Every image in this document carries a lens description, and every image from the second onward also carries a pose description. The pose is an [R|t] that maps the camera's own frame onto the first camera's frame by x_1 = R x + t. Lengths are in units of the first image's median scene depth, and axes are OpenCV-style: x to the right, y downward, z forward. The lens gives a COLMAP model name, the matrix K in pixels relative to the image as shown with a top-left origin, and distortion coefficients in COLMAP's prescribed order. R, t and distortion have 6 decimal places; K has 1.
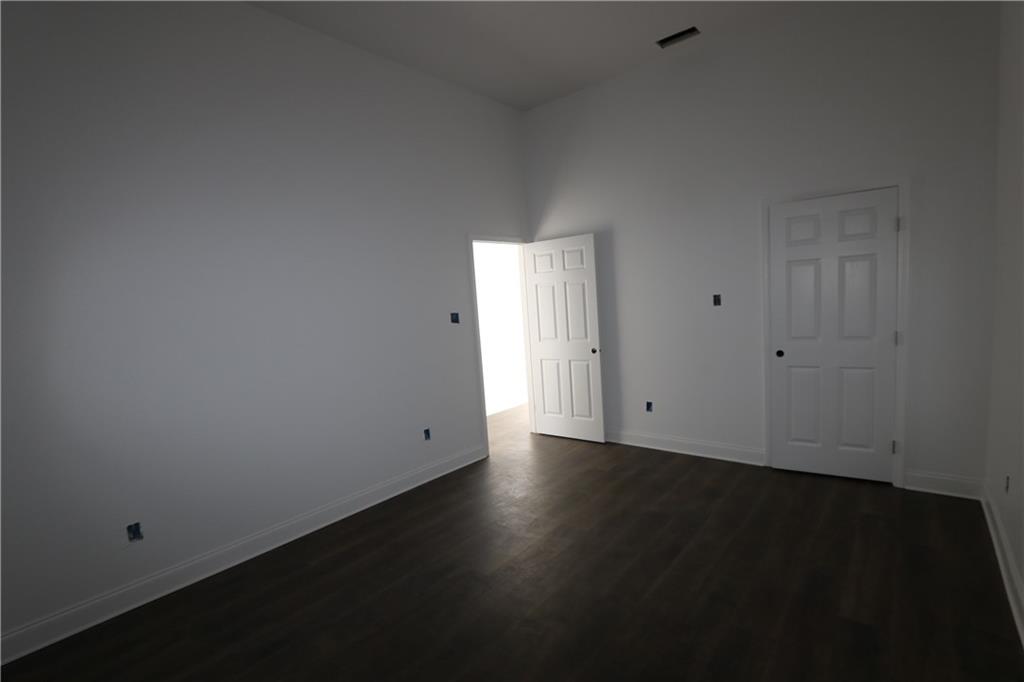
lens RADIAL K [[466.2, 0, 493.1], [0, 466.2, 344.6], [0, 0, 1]] dist [-0.002009, 0.000442]
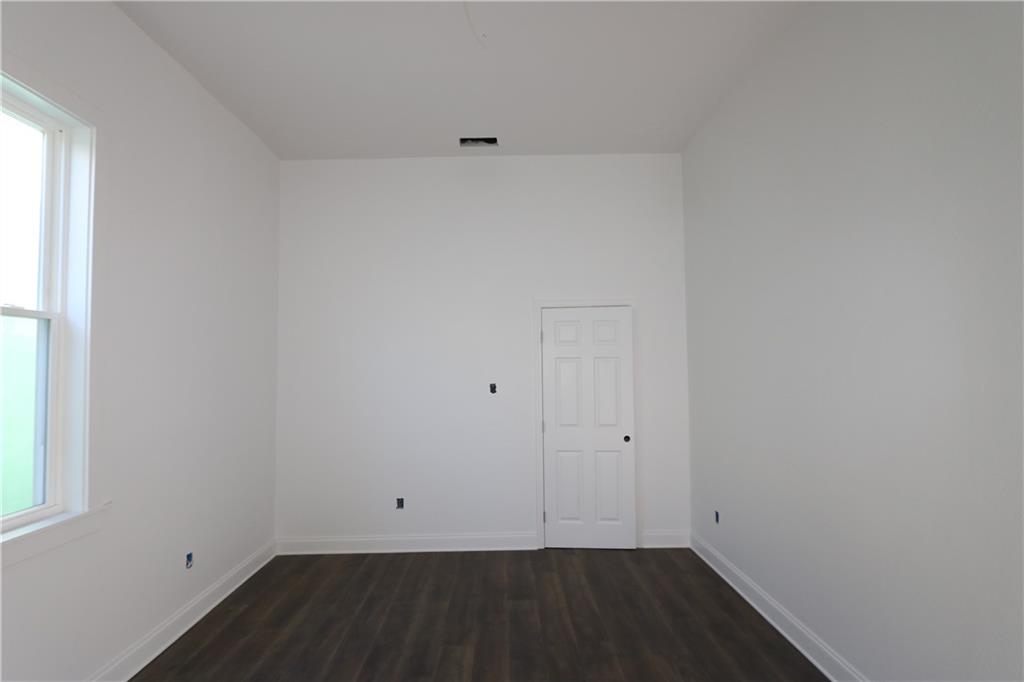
lens RADIAL K [[486.5, 0, 510.1], [0, 486.5, 358.1], [0, 0, 1]] dist [0.000060, 0.000147]
pose [[0.778559, 0.088944, 0.621236, -0.195667], [0.006453, 0.988719, -0.149646, -0.000207], [-0.627538, 0.120517, 0.769202, 0.154372]]
